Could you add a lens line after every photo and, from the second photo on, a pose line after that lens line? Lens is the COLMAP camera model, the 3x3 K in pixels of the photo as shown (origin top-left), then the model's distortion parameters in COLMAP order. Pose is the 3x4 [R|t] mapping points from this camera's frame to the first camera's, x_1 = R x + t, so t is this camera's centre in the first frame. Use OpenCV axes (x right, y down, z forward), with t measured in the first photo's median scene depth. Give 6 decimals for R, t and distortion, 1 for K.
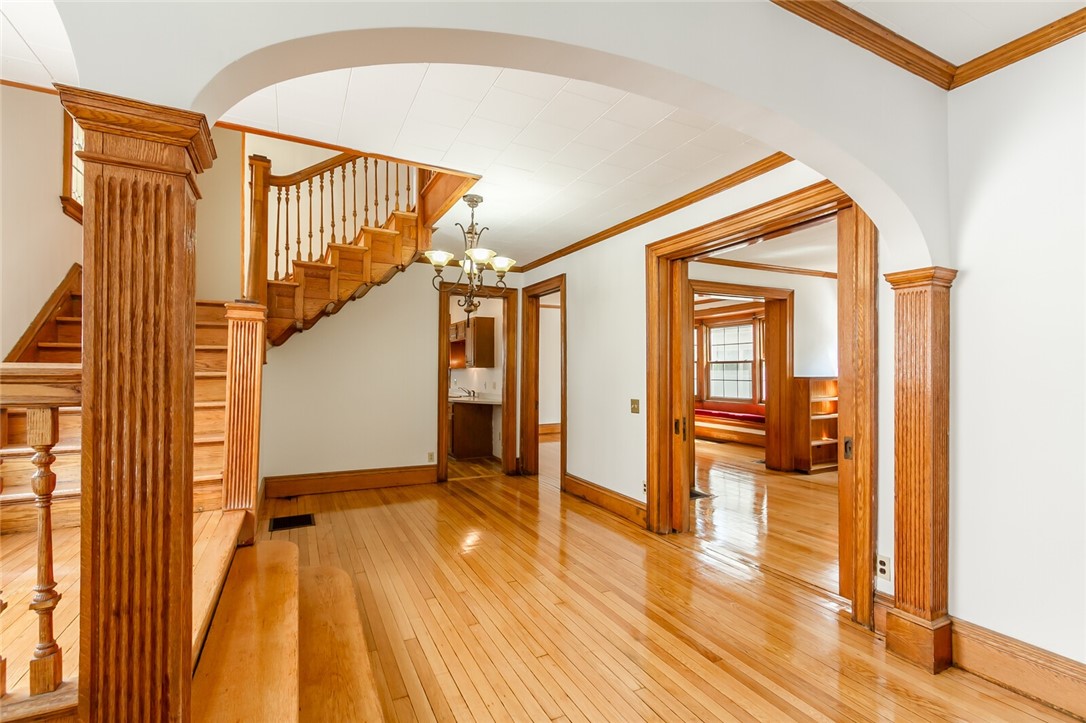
lens RADIAL K [[493.4, 0, 542.7], [0, 493.4, 365.9], [0, 0, 1]] dist [-0.002002, -0.000908]
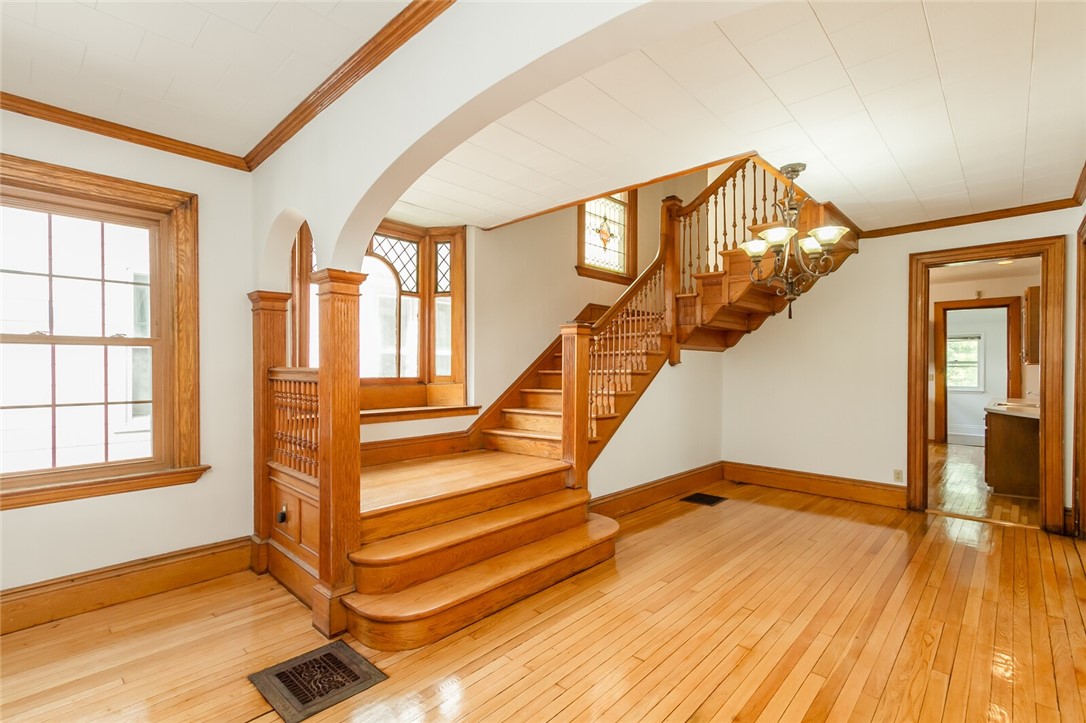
lens RADIAL K [[493.4, 0, 550.9], [0, 493.4, 365.6], [0, 0, 1]] dist [-0.002002, -0.000908]
pose [[0.336275, -0.009278, -0.941718, 0.469379], [0.014055, 0.999890, -0.004832, 0.002771], [0.941659, -0.011611, 0.336368, 0.275297]]
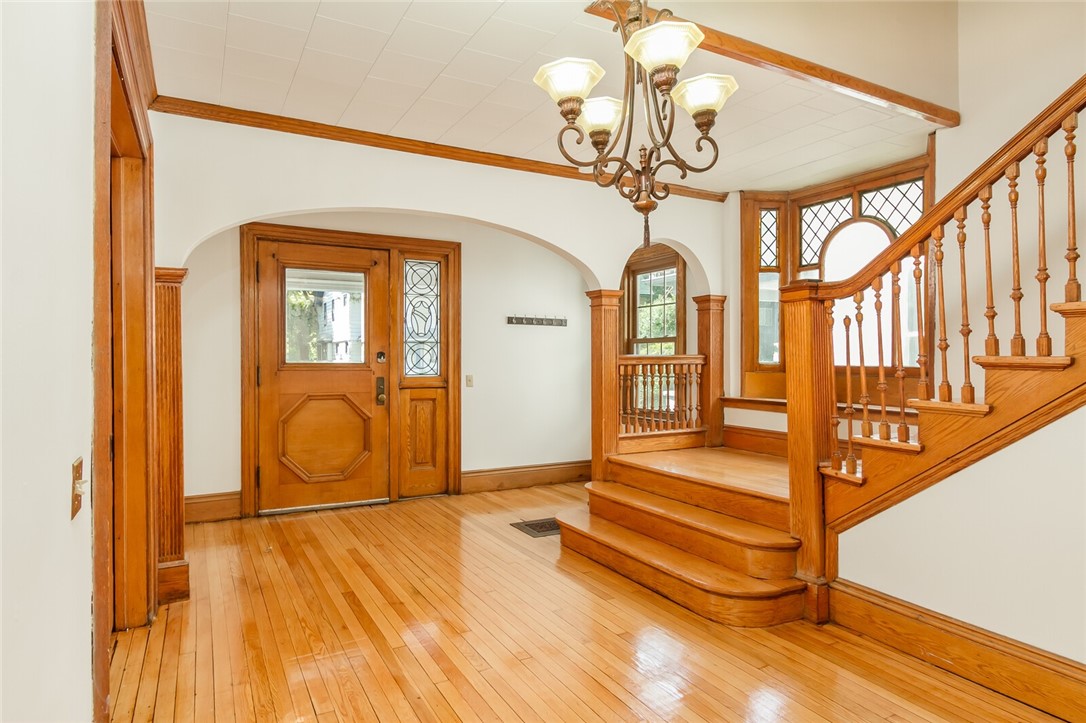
lens RADIAL K [[631.5, 0, 543.5], [0, 631.5, 360.3], [0, 0, 1]] dist [0.004064, 0.000502]
pose [[-0.999738, -0.001165, -0.022851, -0.049278], [-0.000943, 0.999952, -0.009724, 0.019051], [0.022861, -0.009700, -0.999692, 1.372469]]
